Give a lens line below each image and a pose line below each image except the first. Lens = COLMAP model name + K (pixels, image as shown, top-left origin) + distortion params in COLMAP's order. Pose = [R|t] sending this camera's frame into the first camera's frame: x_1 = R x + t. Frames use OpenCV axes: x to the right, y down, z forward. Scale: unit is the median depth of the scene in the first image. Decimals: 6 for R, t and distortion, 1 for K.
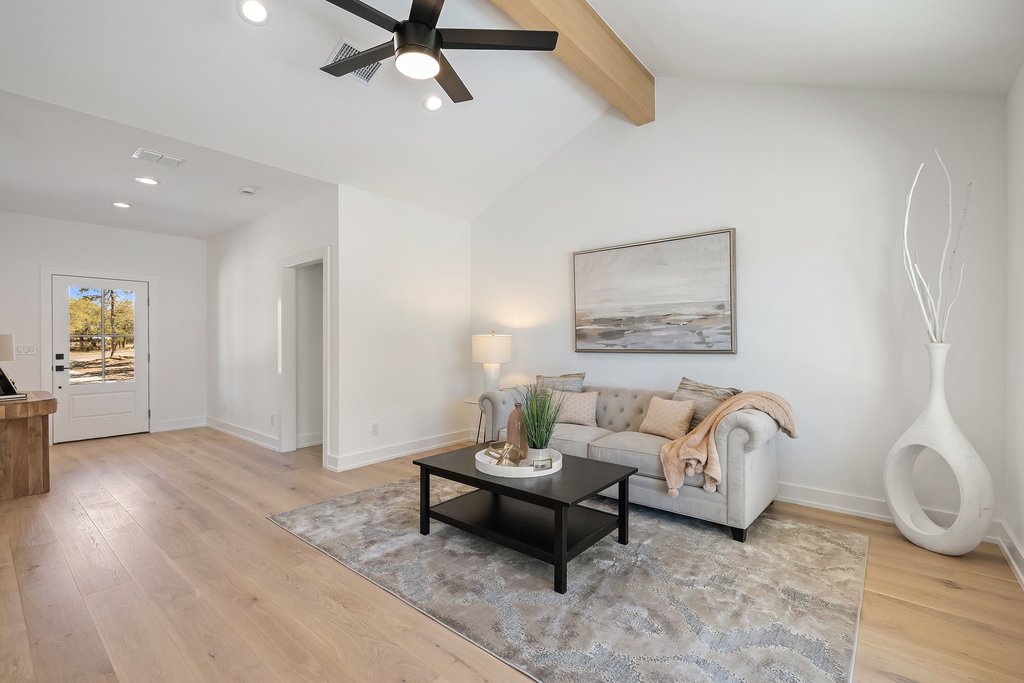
lens RADIAL K [[451.2, 0, 512.0], [0, 451.2, 341.5], [0, 0, 1]] dist [-0.003366, -0.000139]
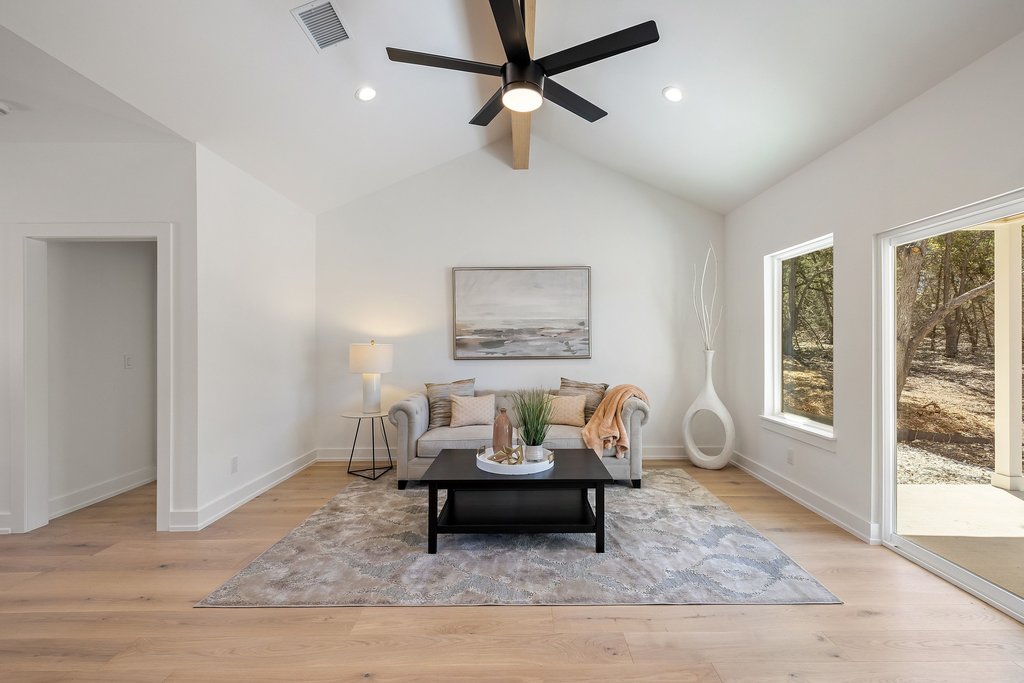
lens RADIAL K [[437.4, 0, 517.4], [0, 437.4, 342.3], [0, 0, 1]] dist [0.000485, 0.000360]
pose [[0.765161, -0.001622, 0.643837, -0.498502], [0.003952, 0.999990, -0.002177, -0.018478], [-0.643827, 0.004210, 0.765160, 0.119820]]
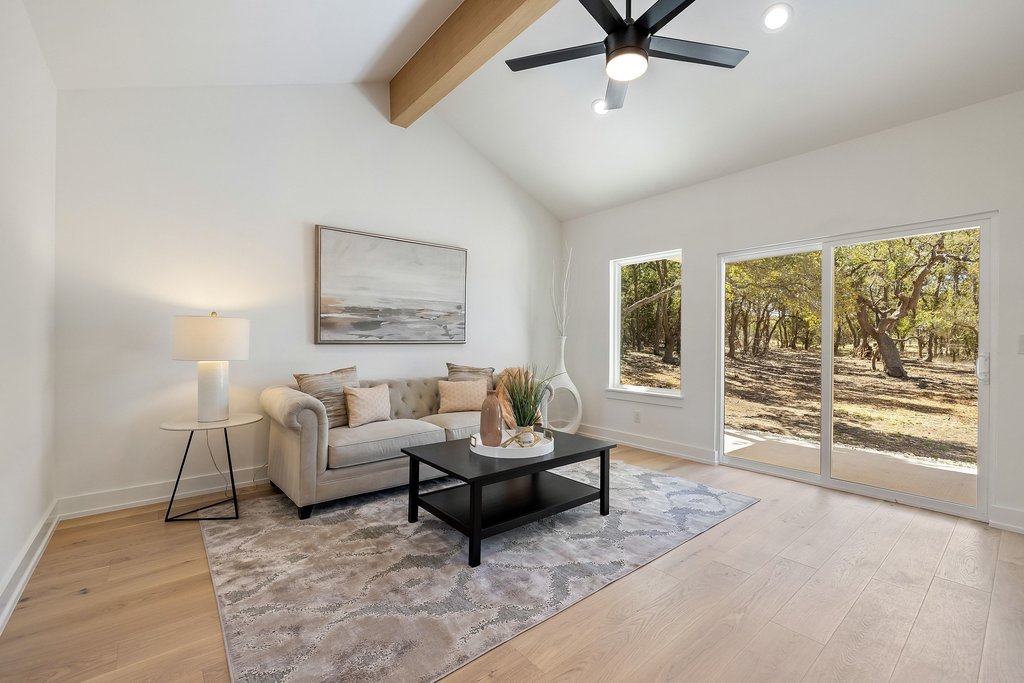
lens RADIAL K [[437.4, 0, 517.4], [0, 437.4, 342.3], [0, 0, 1]] dist [0.000485, 0.000360]
pose [[0.172456, 0.002570, 0.985014, -0.707450], [-0.005276, 0.999985, -0.001685, 0.023702], [-0.985003, -0.004906, 0.172467, 0.588405]]
